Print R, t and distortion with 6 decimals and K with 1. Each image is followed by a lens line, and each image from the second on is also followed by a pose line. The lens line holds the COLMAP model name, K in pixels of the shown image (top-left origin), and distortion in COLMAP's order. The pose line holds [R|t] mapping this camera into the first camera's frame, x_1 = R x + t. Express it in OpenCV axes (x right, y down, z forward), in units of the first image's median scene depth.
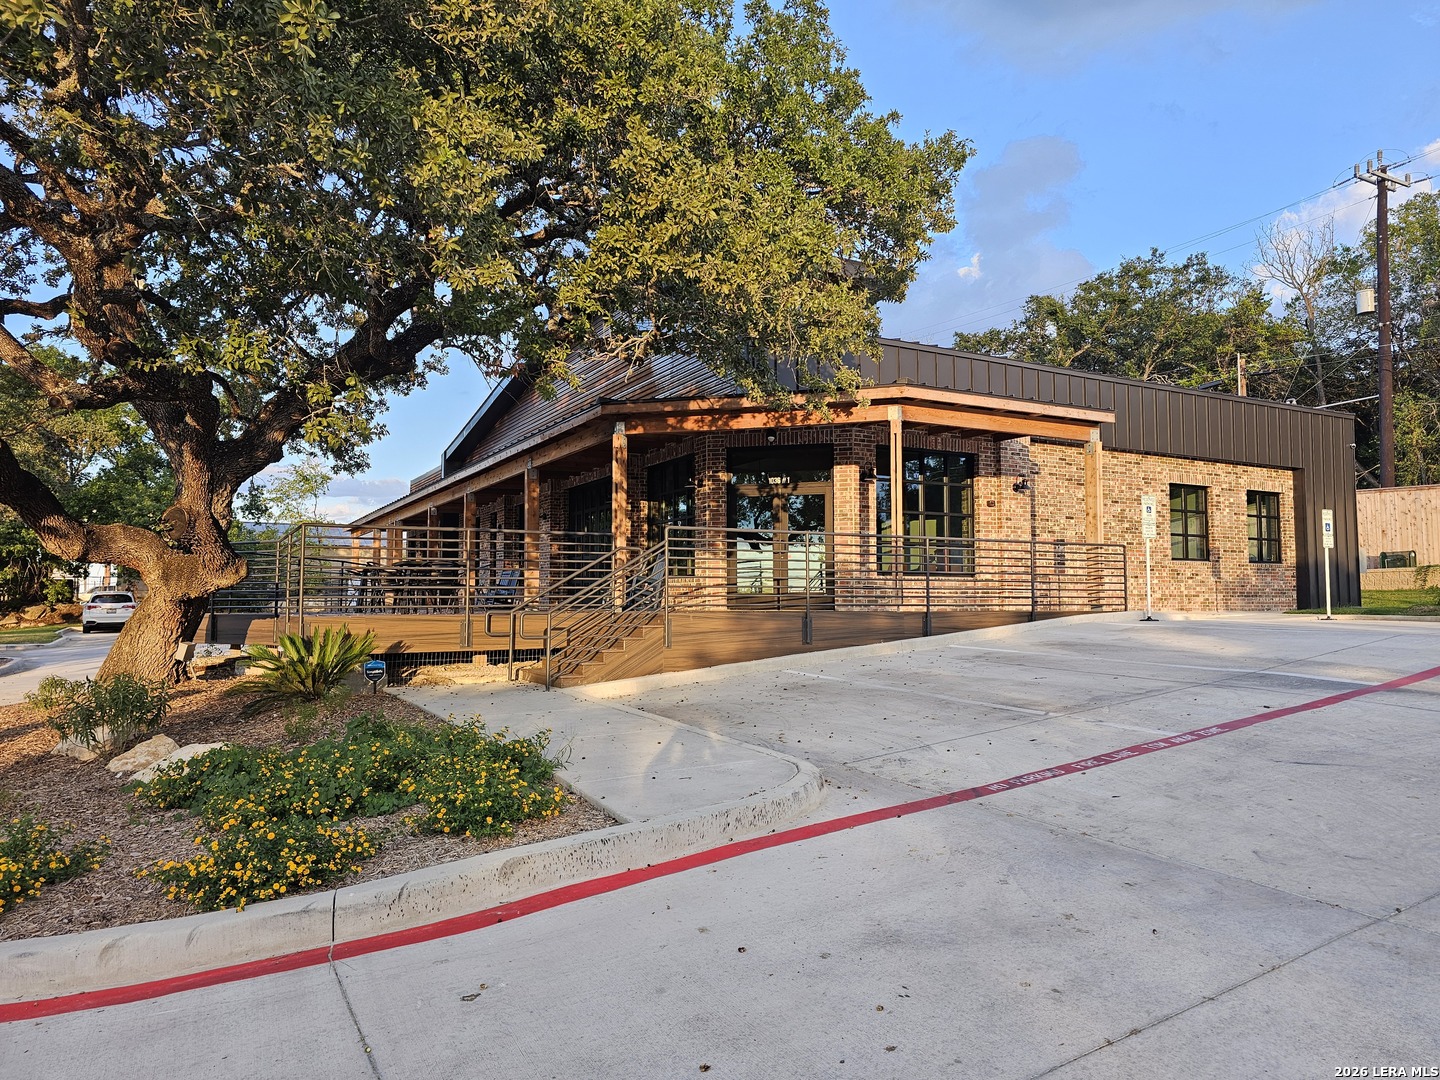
lens RADIAL K [[946.5, 0, 720.0], [0, 946.5, 540.0], [0, 0, 1]] dist [-0.005194, -0.005466]
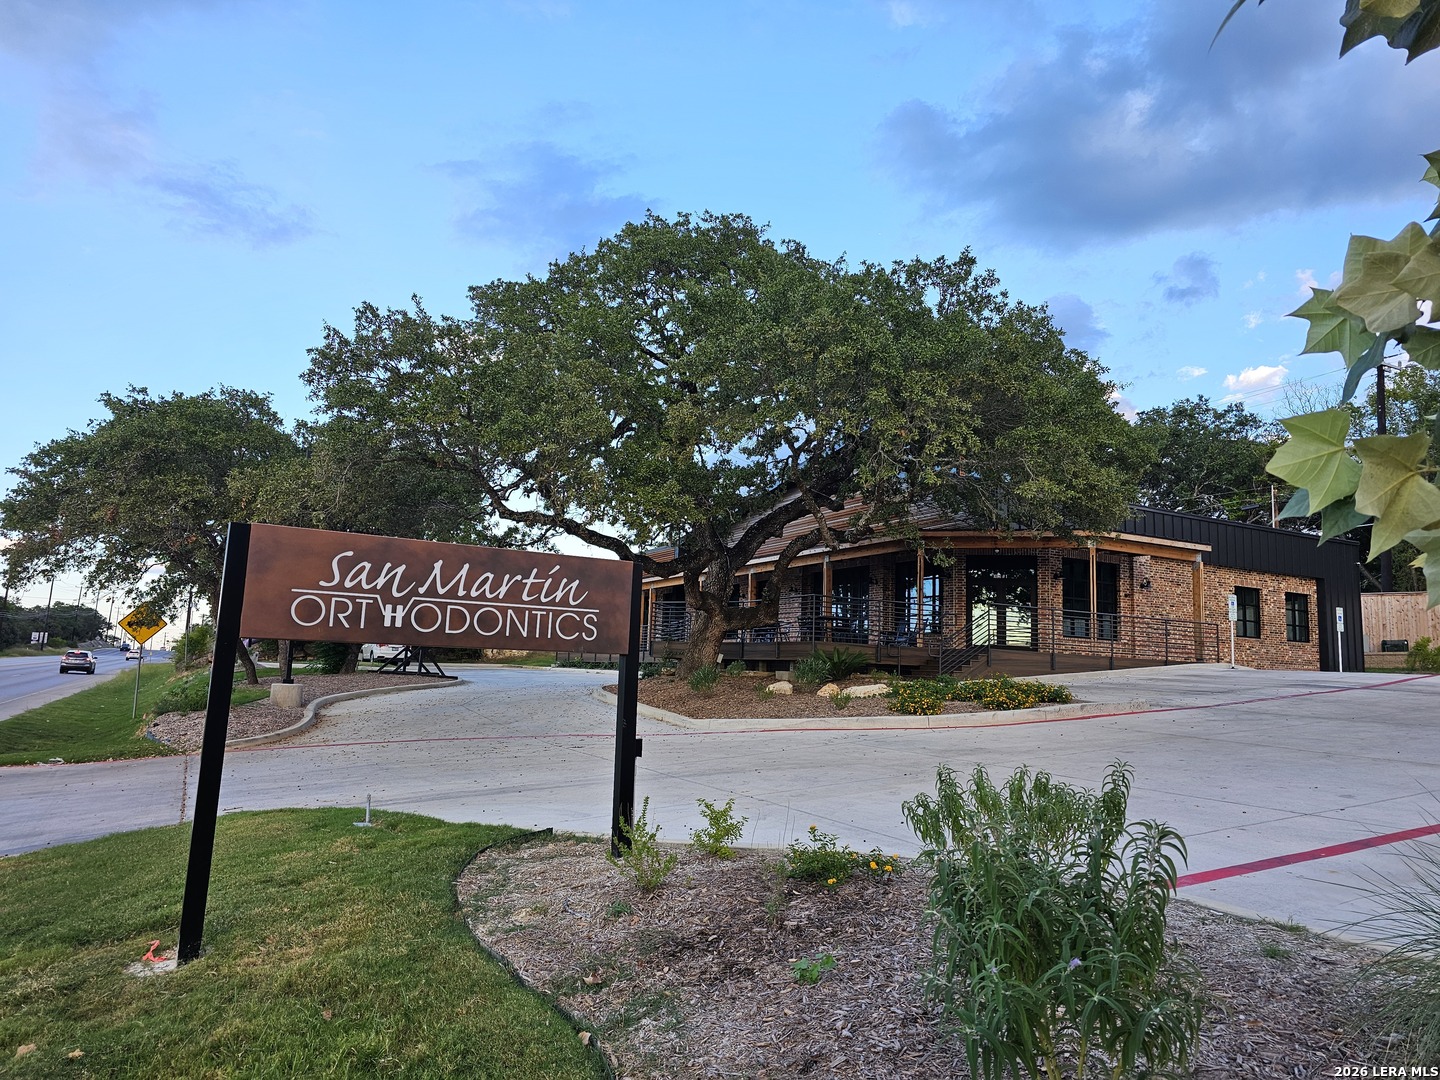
lens RADIAL K [[976.2, 0, 720.0], [0, 976.2, 540.0], [0, 0, 1]] dist [0.021917, -0.001650]
pose [[0.999315, 0.036729, 0.004456, -0.368052], [-0.036278, 0.996379, -0.076893, 0.018254], [-0.007264, 0.076679, 0.997029, -0.586896]]
